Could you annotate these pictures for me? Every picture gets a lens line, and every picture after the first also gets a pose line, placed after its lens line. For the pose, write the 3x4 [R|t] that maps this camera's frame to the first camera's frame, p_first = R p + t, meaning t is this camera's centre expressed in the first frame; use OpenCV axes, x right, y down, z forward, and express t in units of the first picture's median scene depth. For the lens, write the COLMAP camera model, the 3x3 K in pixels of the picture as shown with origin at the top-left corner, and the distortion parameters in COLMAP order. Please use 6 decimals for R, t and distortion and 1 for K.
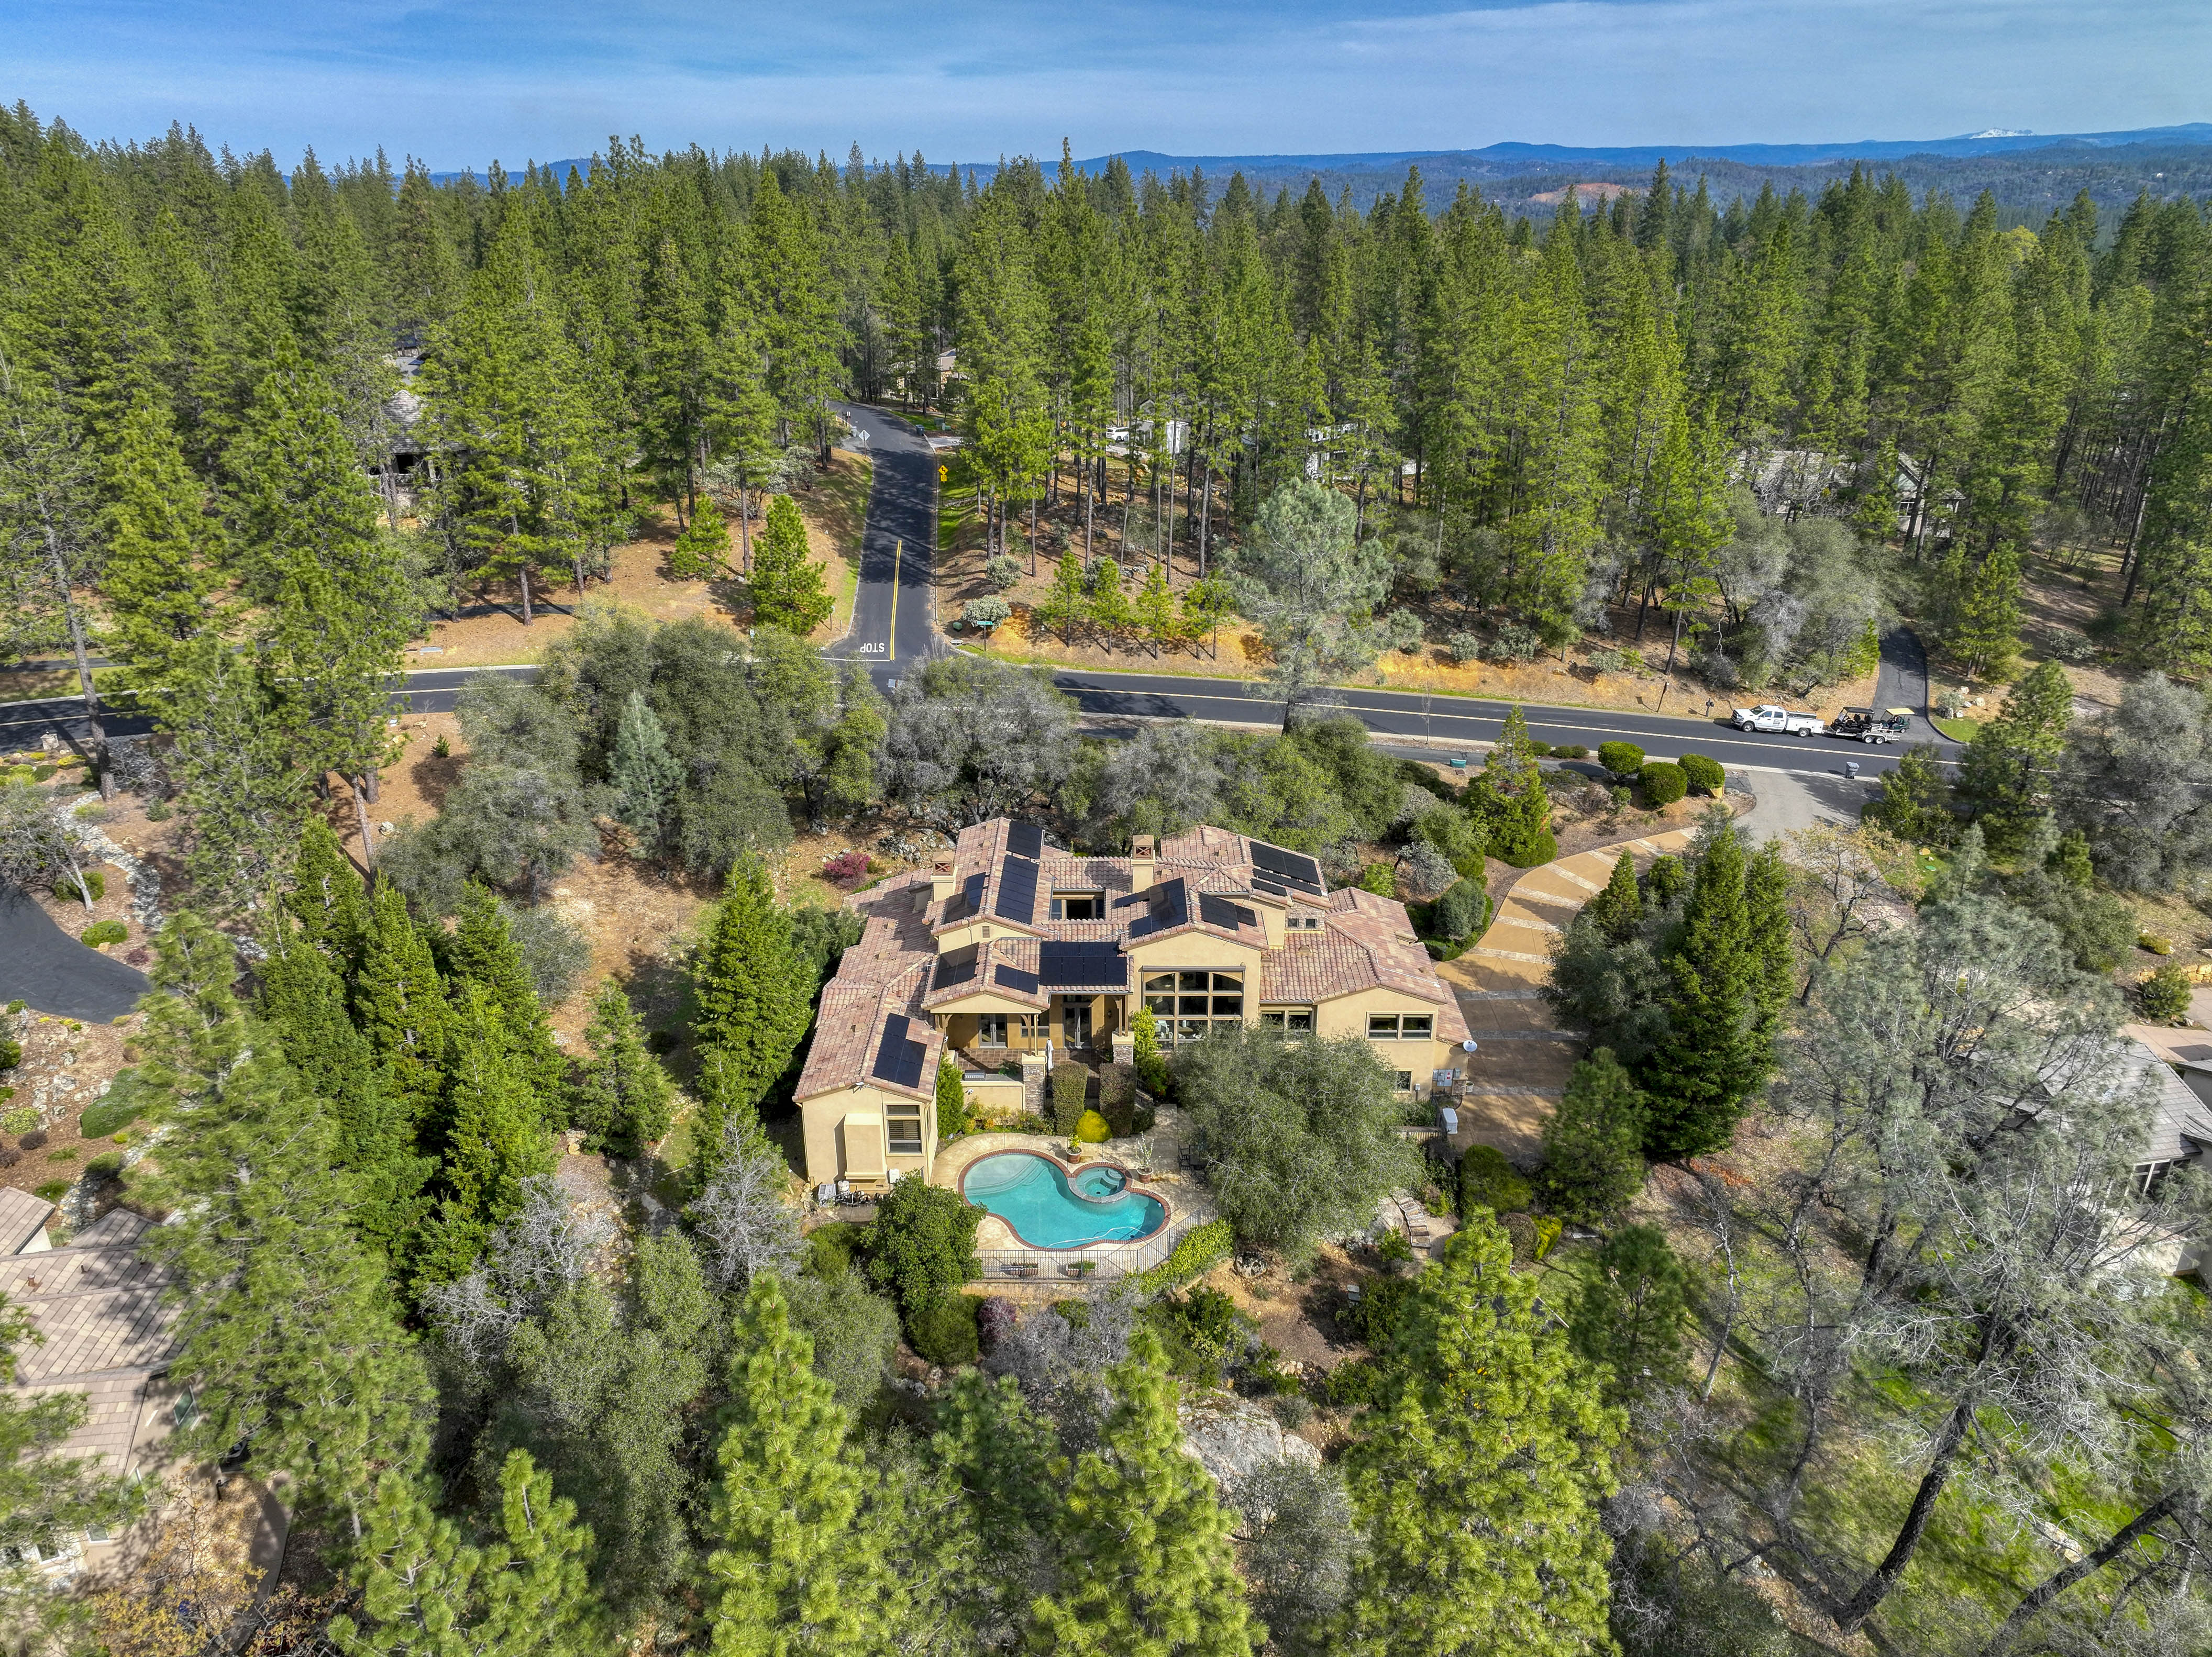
lens RADIAL K [[1553.0, 0, 1104.1], [0, 1553.0, 828.5], [0, 0, 1]] dist [0.007695, 0.006254]
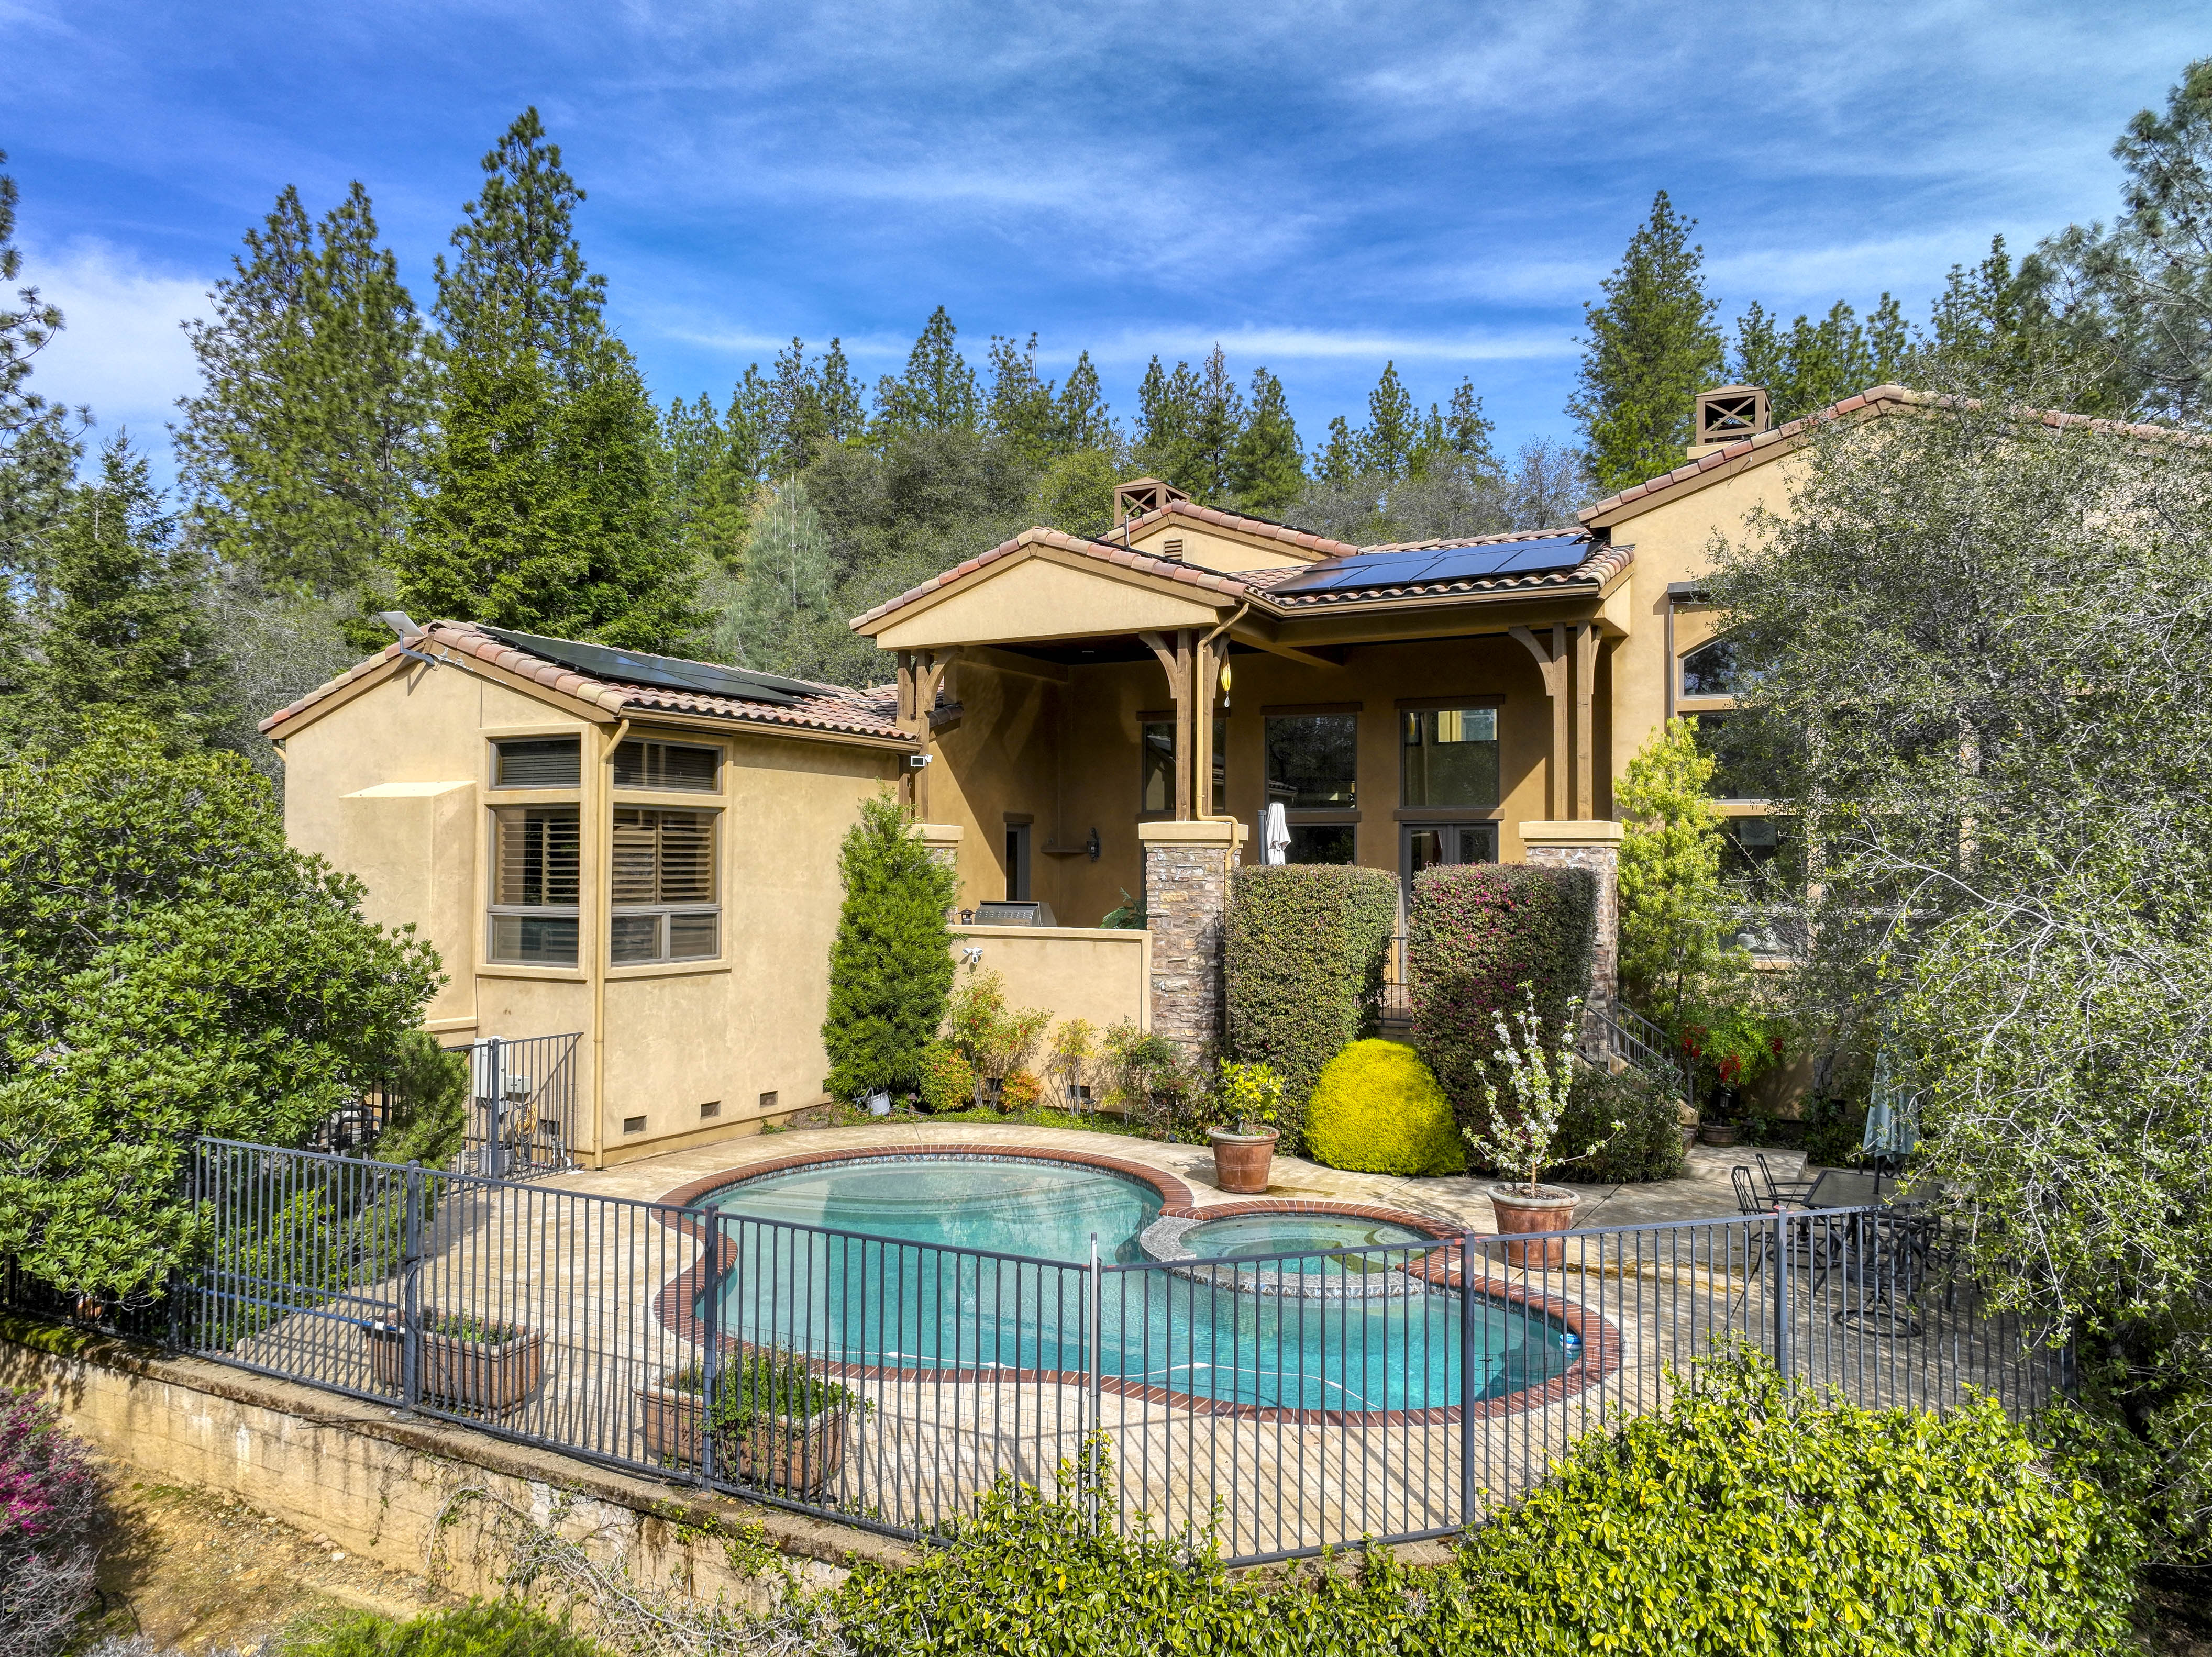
lens RADIAL K [[1553.0, 0, 1090.6], [0, 1553.0, 833.6], [0, 0, 1]] dist [0.007695, 0.006254]
pose [[0.880129, -0.009750, -0.474634, 0.061870], [-0.186553, 0.912258, -0.364670, 0.240387], [0.436544, 0.409501, 0.801086, 0.756663]]
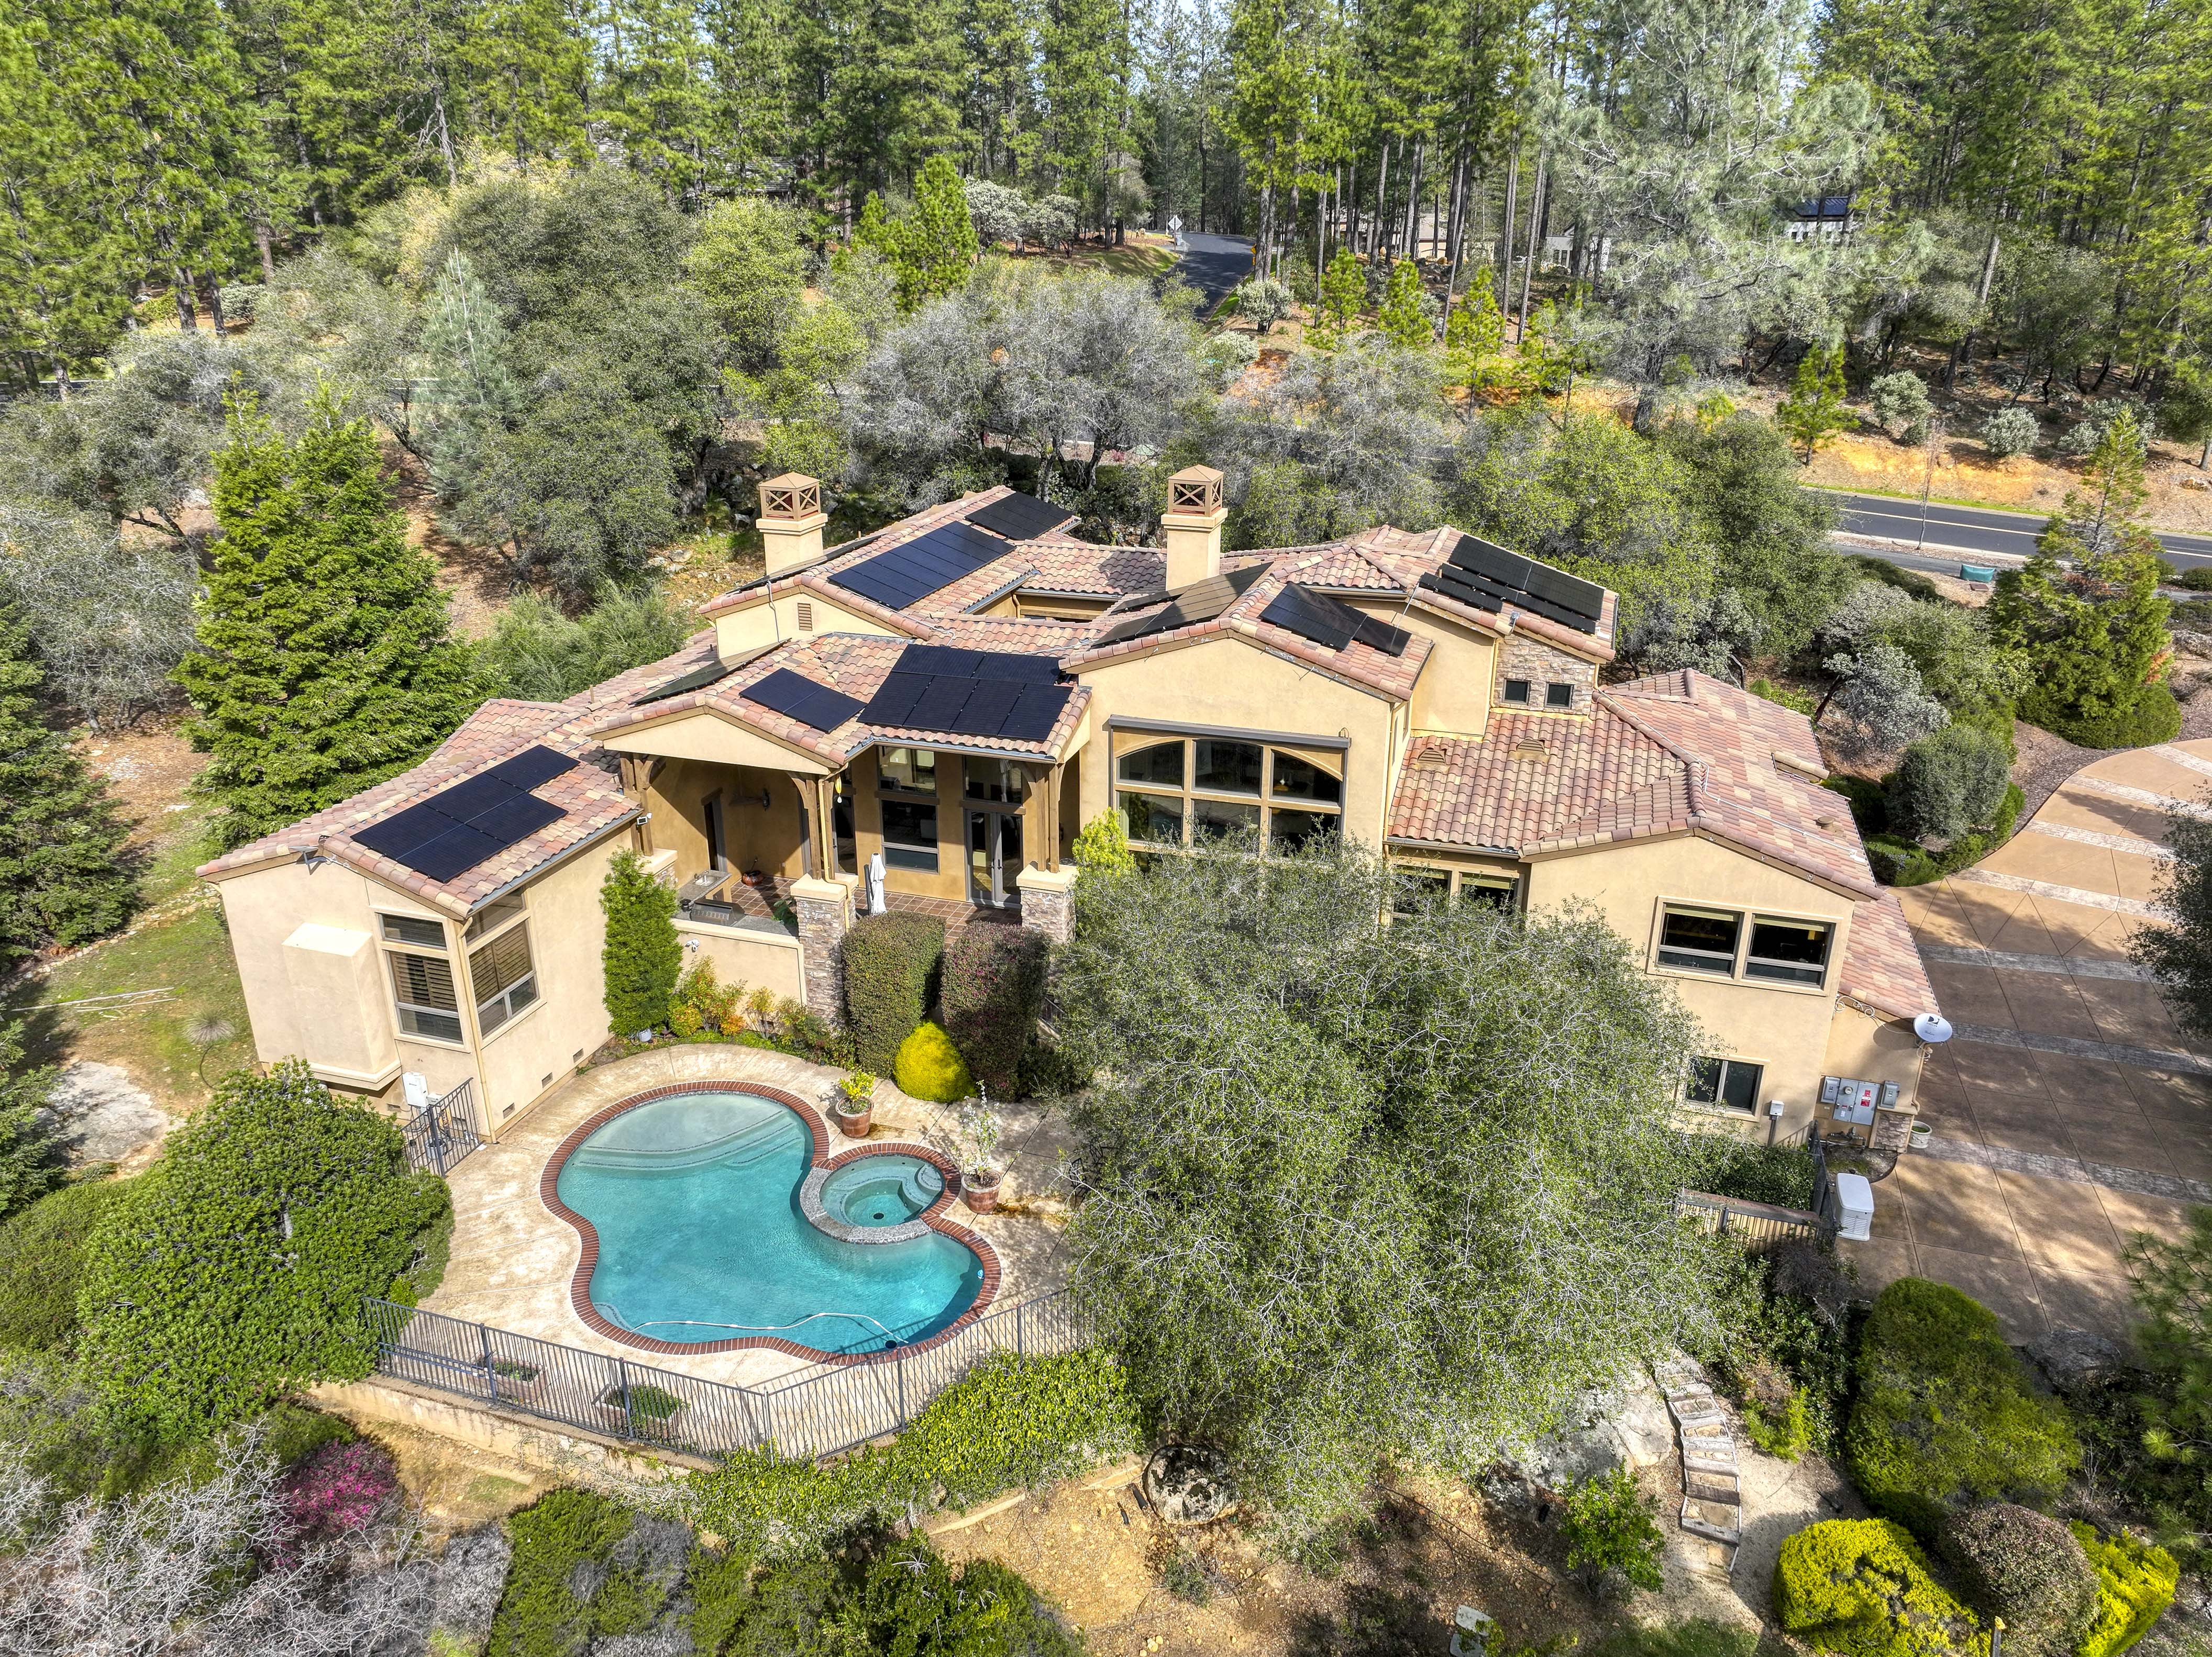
lens RADIAL K [[1553.0, 0, 1104.7], [0, 1553.0, 838.1], [0, 0, 1]] dist [0.007695, 0.006254]
pose [[0.954277, 0.114600, -0.276084, 0.143910], [-0.117270, 0.993076, 0.006877, 0.118273], [0.274961, 0.025814, 0.961109, 0.582319]]
